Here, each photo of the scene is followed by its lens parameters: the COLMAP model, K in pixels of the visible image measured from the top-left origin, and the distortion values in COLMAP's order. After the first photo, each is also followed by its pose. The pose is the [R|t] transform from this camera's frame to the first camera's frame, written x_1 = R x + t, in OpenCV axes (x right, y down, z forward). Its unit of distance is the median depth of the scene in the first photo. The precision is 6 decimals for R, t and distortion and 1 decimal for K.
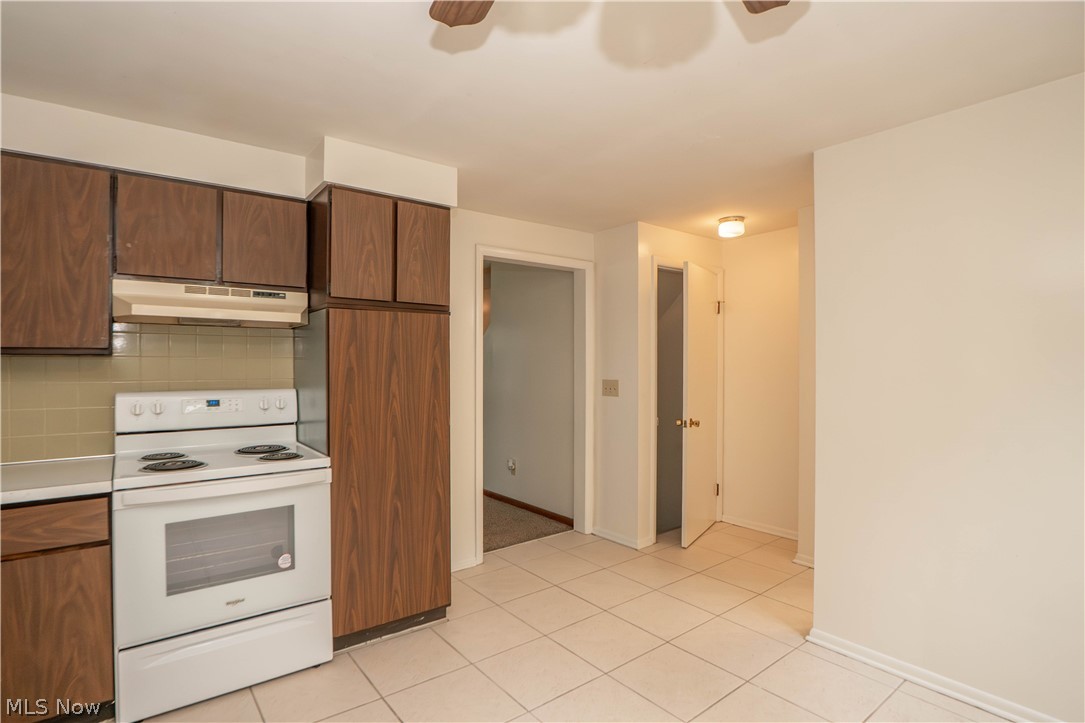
lens RADIAL K [[545.2, 0, 541.9], [0, 545.2, 361.2], [0, 0, 1]] dist [-0.038097, 0.008920]
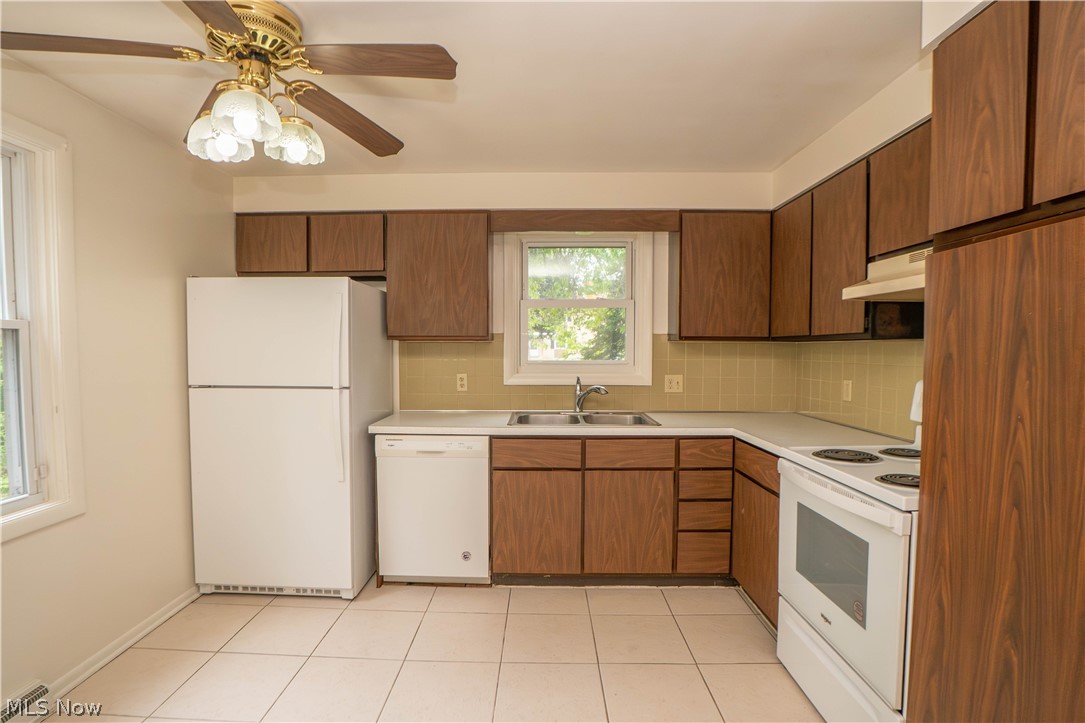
lens RADIAL K [[545.2, 0, 543.9], [0, 545.2, 379.3], [0, 0, 1]] dist [-0.038097, 0.008920]
pose [[-0.626387, 0.041355, -0.778414, 0.330740], [-0.001774, 0.998514, 0.054476, 0.007853], [0.779510, 0.035504, -0.625383, 0.999626]]
